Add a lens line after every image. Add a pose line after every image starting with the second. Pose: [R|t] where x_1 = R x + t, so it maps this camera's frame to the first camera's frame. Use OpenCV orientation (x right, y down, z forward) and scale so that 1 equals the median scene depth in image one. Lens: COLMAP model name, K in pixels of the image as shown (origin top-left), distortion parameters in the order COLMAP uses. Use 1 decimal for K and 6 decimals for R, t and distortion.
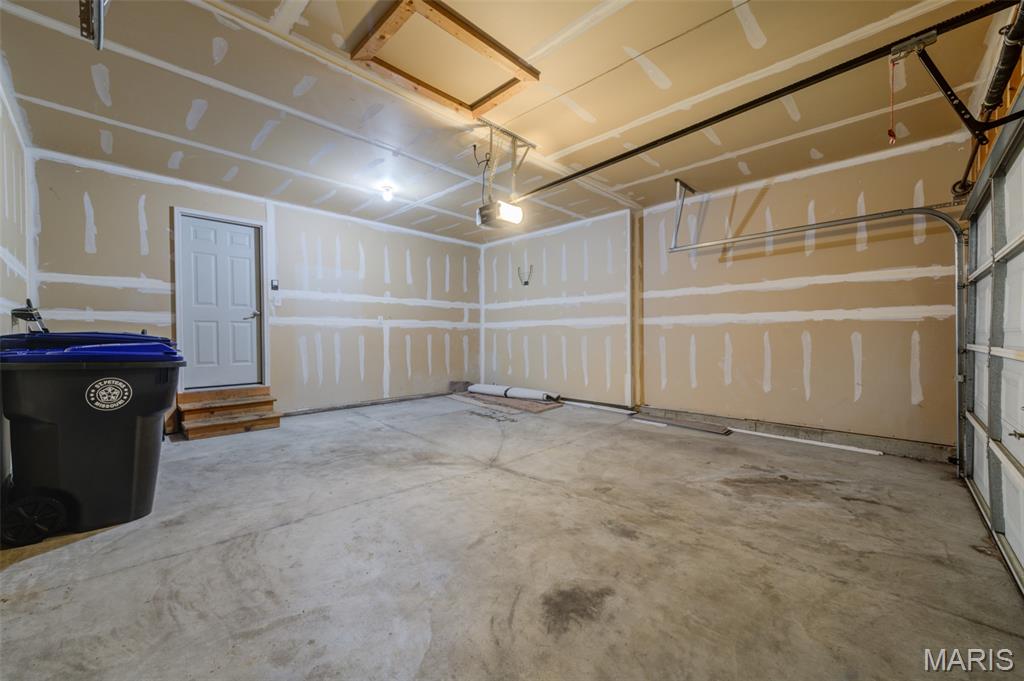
lens RADIAL K [[398.8, 0, 509.7], [0, 398.8, 339.1], [0, 0, 1]] dist [0.008622, -0.002285]
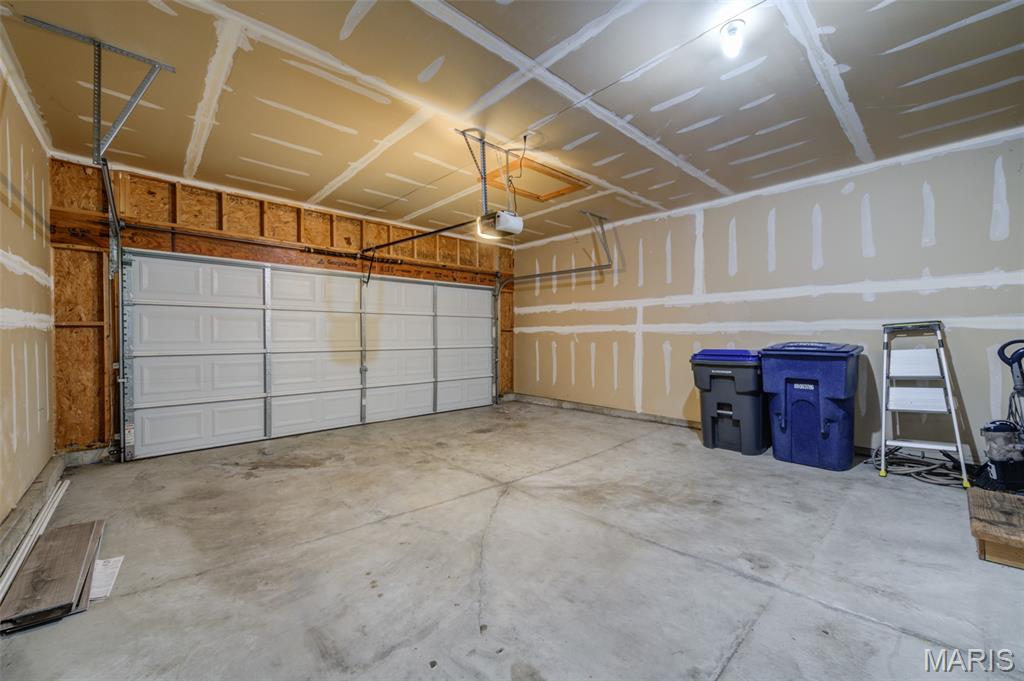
lens RADIAL K [[398.8, 0, 511.3], [0, 398.8, 340.1], [0, 0, 1]] dist [0.008622, -0.002285]
pose [[-0.998857, -0.000366, 0.047802, -0.109970], [0.000474, 0.999846, 0.017559, -0.044729], [-0.047802, 0.017562, -0.998702, 2.130181]]
